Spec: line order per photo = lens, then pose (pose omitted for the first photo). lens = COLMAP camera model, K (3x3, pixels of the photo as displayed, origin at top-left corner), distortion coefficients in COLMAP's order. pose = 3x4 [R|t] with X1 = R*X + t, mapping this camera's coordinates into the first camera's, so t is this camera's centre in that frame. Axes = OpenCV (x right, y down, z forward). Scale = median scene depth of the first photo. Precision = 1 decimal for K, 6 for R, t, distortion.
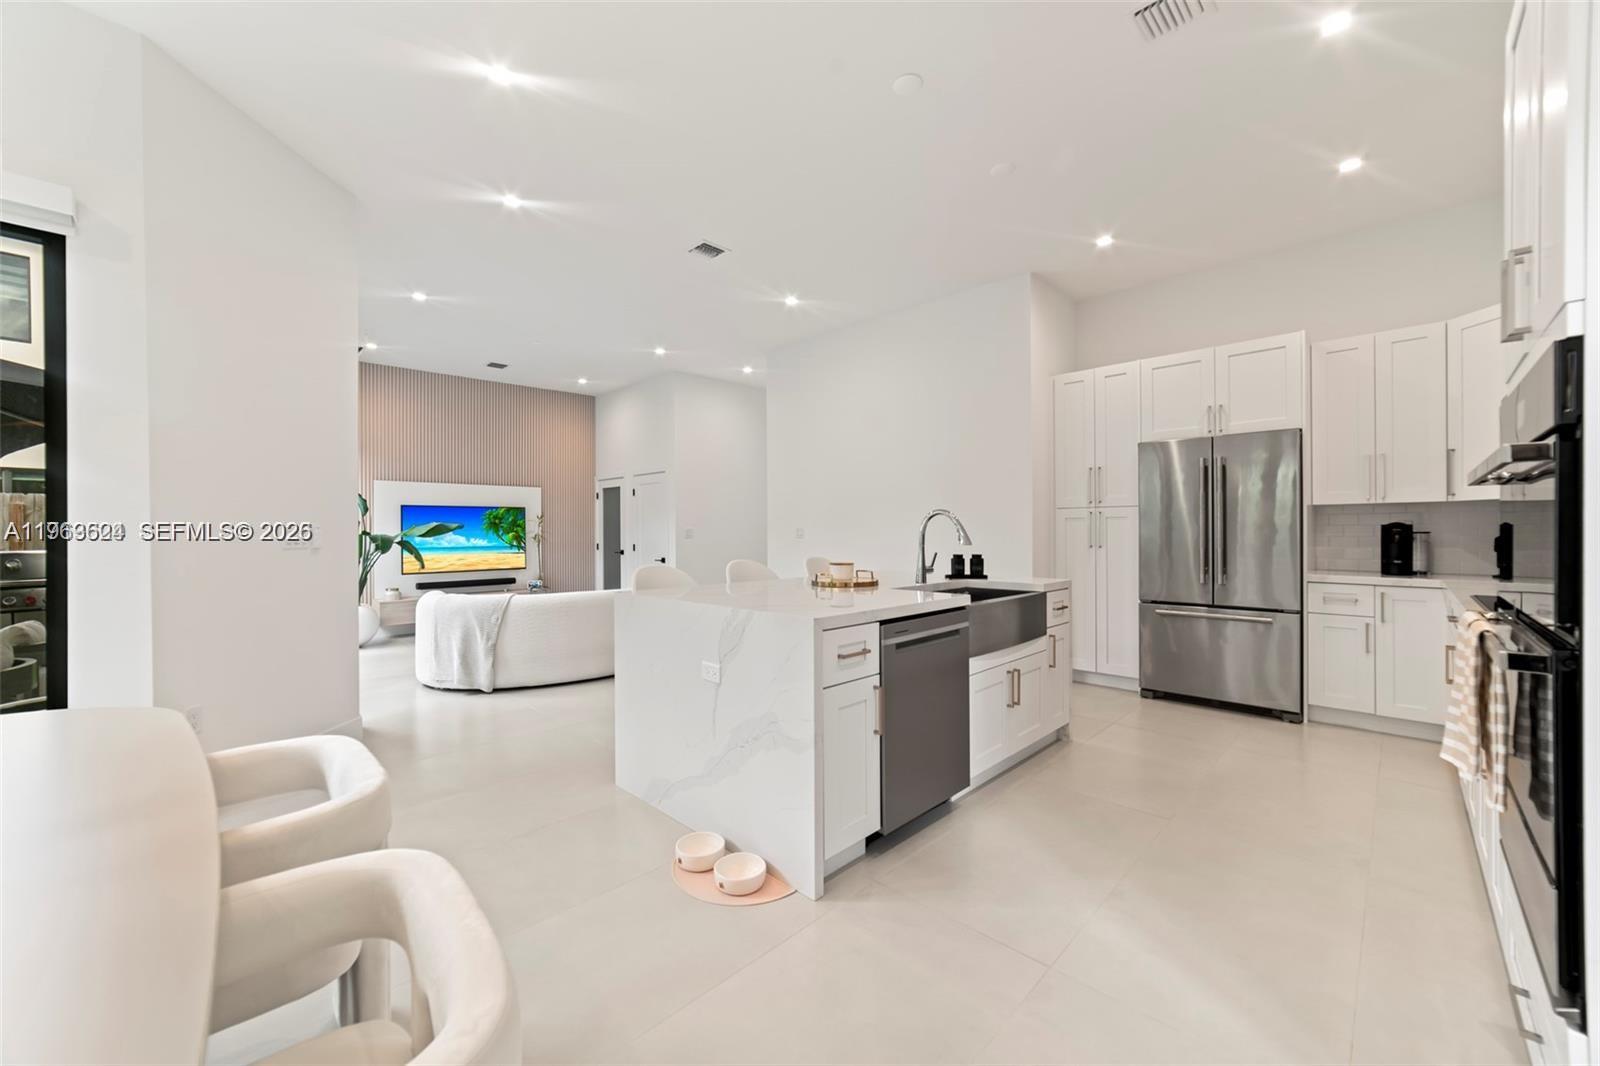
lens RADIAL K [[614.4, 0, 796.8], [0, 614.4, 530.8], [0, 0, 1]] dist [-0.011816, 0.002891]
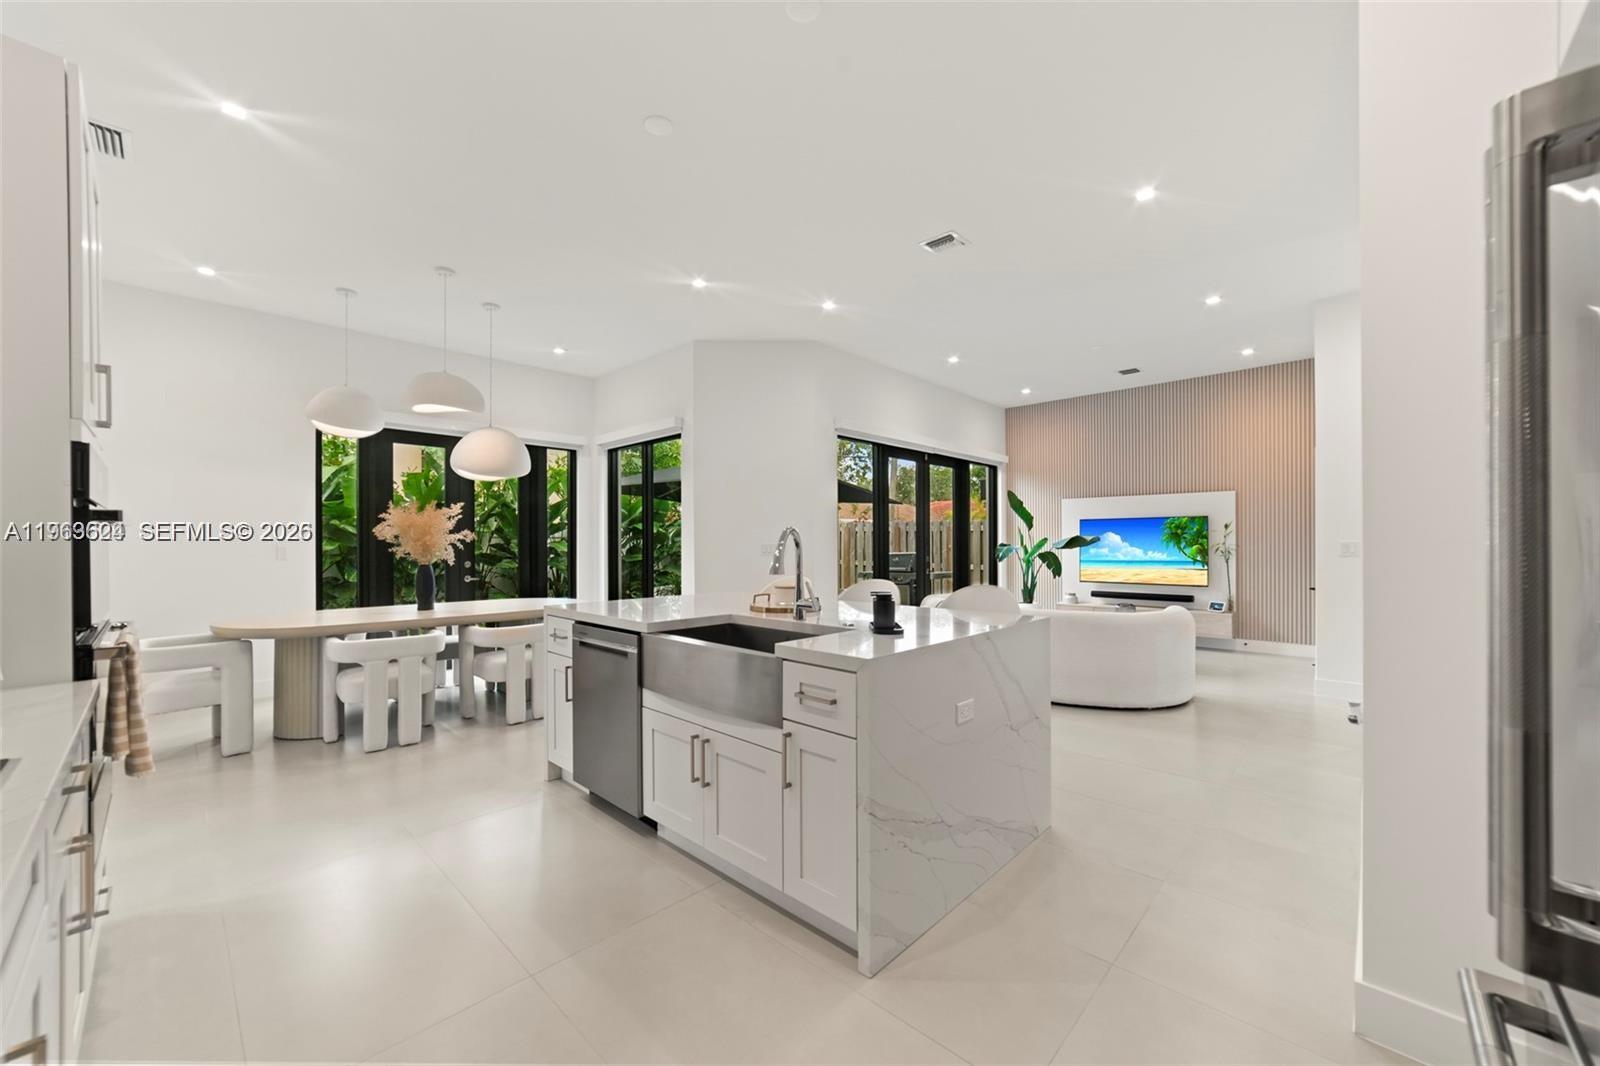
lens RADIAL K [[614.4, 0, 799.6], [0, 614.4, 540.0], [0, 0, 1]] dist [-0.011816, 0.002891]
pose [[0.019326, -0.000733, -0.999813, 0.433773], [-0.003868, 0.999992, -0.000808, -0.001598], [0.999806, 0.003883, 0.019323, 0.437062]]
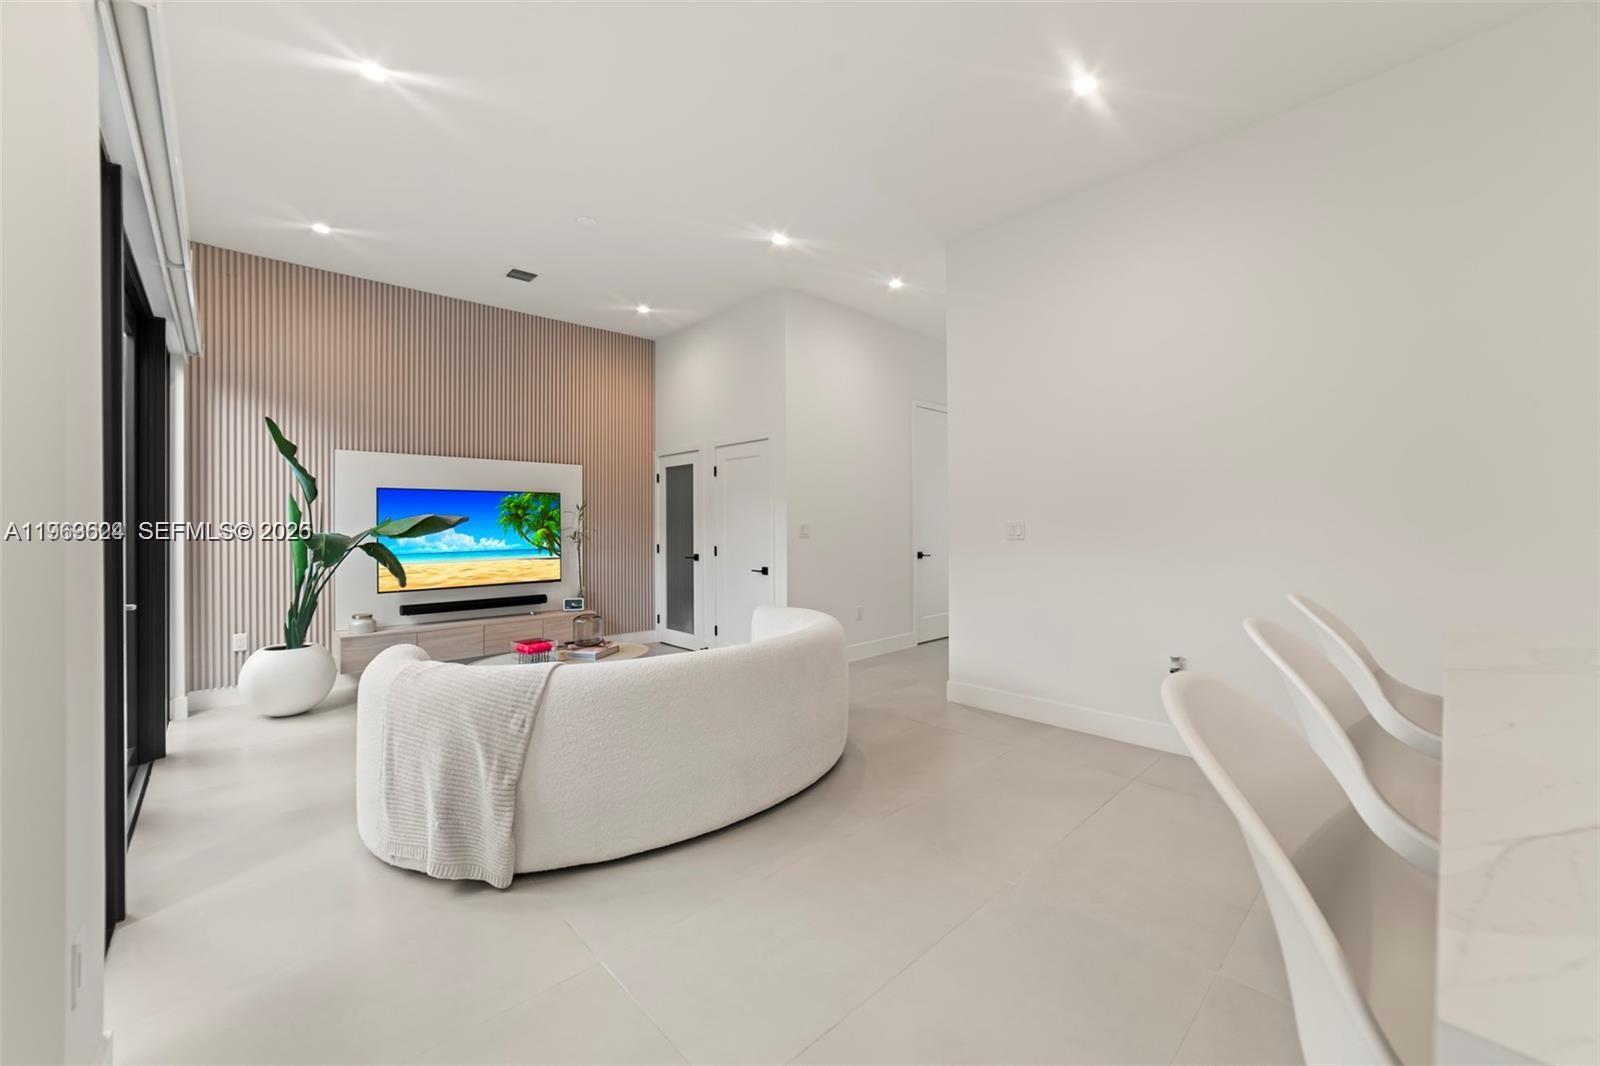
lens RADIAL K [[614.4, 0, 798.7], [0, 614.4, 520.6], [0, 0, 1]] dist [-0.011816, 0.002891]
pose [[0.999659, 0.001185, -0.026082, -0.165349], [-0.001366, 0.999975, -0.006904, -0.002447], [0.026074, 0.006937, 0.999636, 0.334281]]
